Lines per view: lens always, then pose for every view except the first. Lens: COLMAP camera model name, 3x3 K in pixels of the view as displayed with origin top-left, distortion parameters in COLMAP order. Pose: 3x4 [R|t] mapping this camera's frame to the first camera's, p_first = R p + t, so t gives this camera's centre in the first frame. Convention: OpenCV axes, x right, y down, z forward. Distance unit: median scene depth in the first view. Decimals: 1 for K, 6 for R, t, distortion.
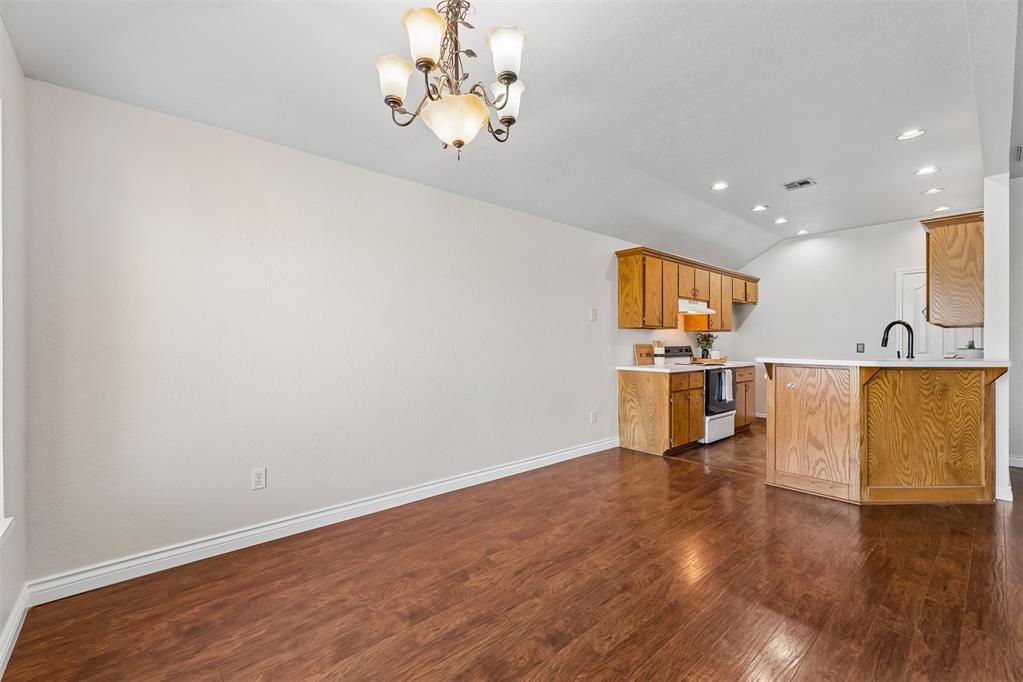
lens RADIAL K [[429.0, 0, 512.1], [0, 429.0, 341.7], [0, 0, 1]] dist [0.002707, 0.000172]
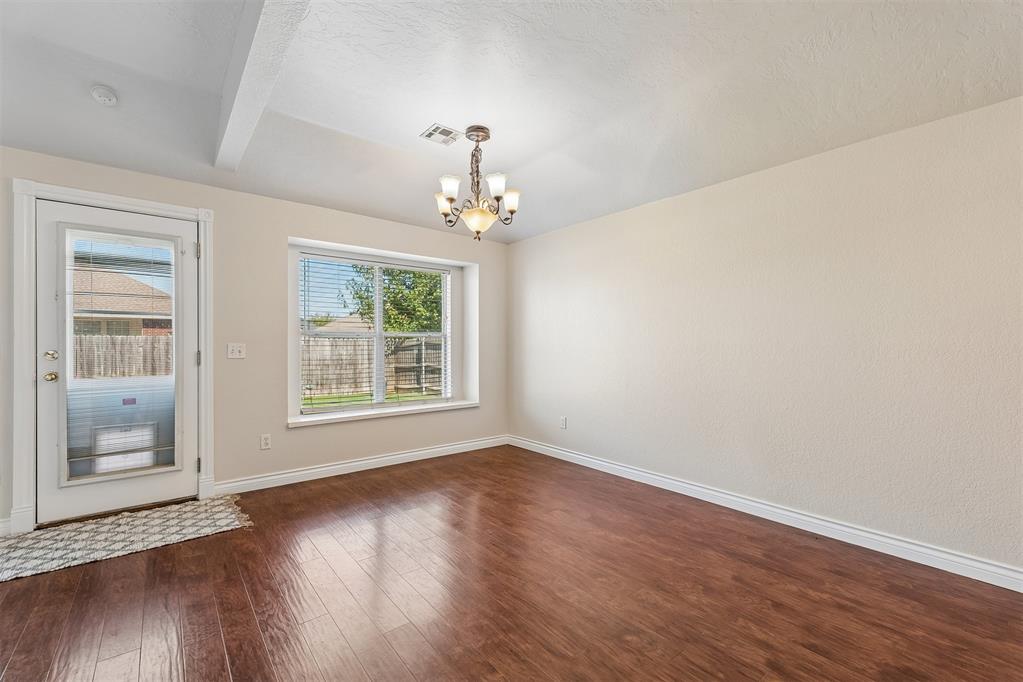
lens RADIAL K [[429.0, 0, 513.1], [0, 429.0, 344.5], [0, 0, 1]] dist [0.002707, 0.000172]
pose [[-0.034254, -0.000767, -0.999413, 0.932532], [-0.000962, 0.999999, -0.000734, -0.000662], [0.999413, 0.000936, -0.034254, 0.676598]]
